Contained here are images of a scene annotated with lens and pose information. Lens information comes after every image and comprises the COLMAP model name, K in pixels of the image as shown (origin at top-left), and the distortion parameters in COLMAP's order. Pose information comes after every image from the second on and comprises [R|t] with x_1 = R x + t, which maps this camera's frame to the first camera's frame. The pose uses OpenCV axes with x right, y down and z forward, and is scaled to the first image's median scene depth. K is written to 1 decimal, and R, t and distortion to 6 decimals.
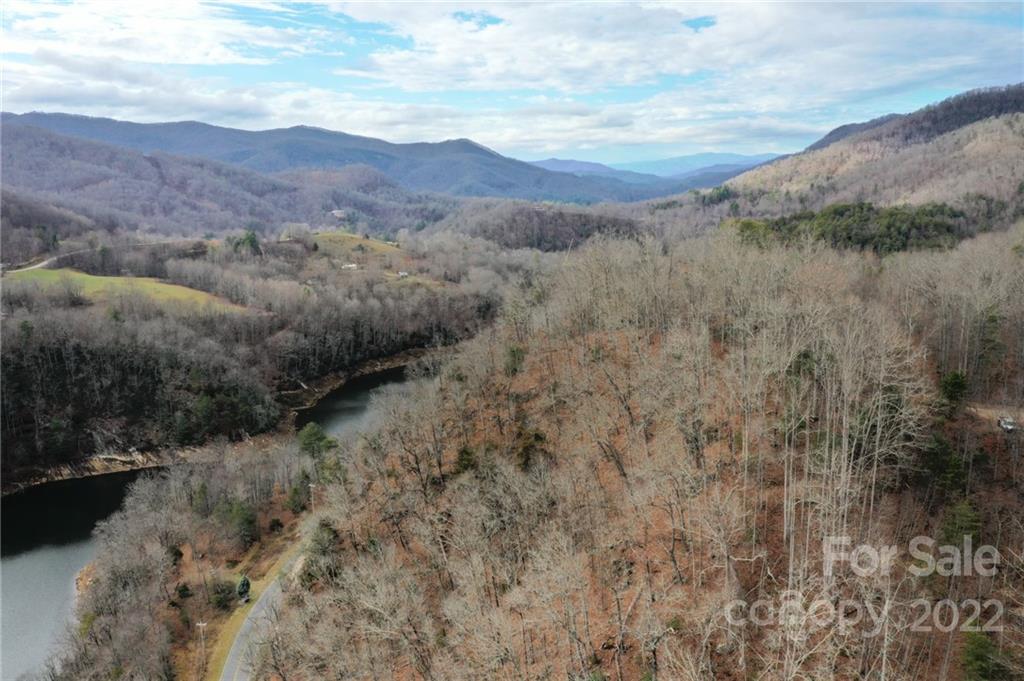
lens RADIAL K [[820.0, 0, 512.0], [0, 820.0, 340.5], [0, 0, 1]] dist [0.009118, 0.001660]
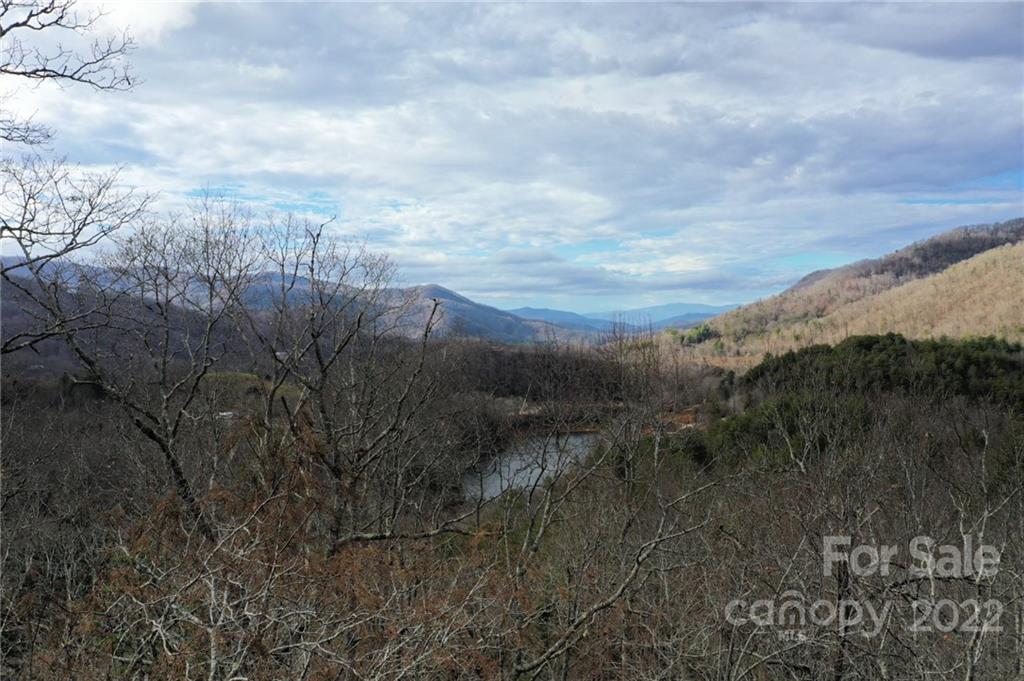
lens RADIAL K [[820.0, 0, 512.0], [0, 820.0, 340.5], [0, 0, 1]] dist [0.009118, 0.001660]
pose [[0.999573, 0.002028, 0.029158, 0.025016], [0.003194, 0.984032, -0.177963, -0.013666], [-0.029054, 0.177980, 0.983605, 0.142444]]
